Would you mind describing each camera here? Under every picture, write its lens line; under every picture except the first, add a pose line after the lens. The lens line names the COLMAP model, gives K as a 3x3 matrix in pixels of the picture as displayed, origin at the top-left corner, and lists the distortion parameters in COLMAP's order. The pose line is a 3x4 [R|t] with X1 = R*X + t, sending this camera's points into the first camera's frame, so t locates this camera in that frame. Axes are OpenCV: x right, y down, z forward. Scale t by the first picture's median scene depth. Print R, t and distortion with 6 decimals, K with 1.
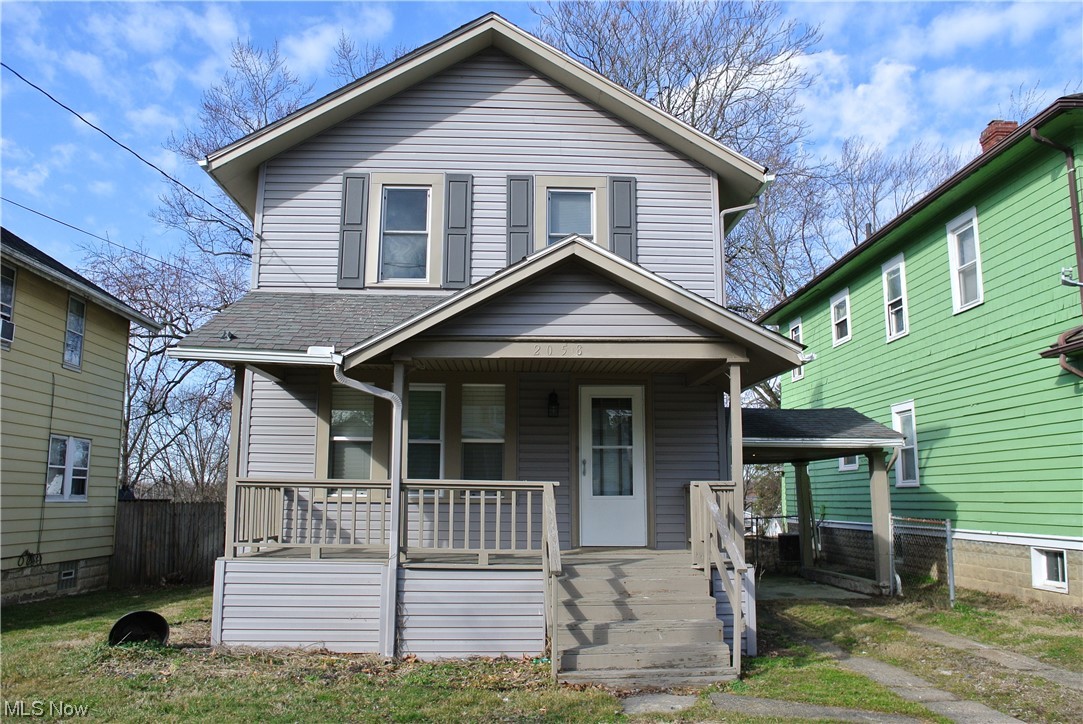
lens RADIAL K [[846.6, 0, 542.3], [0, 846.6, 361.6], [0, 0, 1]] dist [-0.055260, 0.010391]
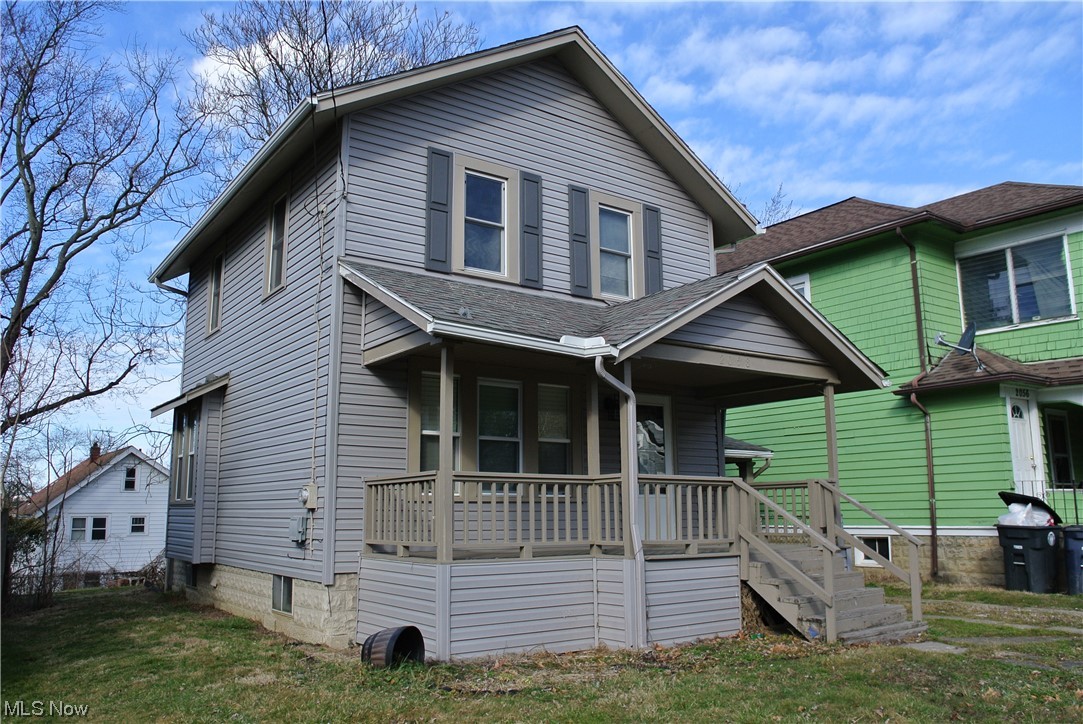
lens RADIAL K [[846.6, 0, 541.7], [0, 846.6, 360.6], [0, 0, 1]] dist [-0.055260, 0.010391]
pose [[0.835759, 0.086635, 0.542219, -0.621352], [-0.076306, 0.996218, -0.041559, 0.040504], [-0.543768, -0.006642, 0.839209, 0.152315]]
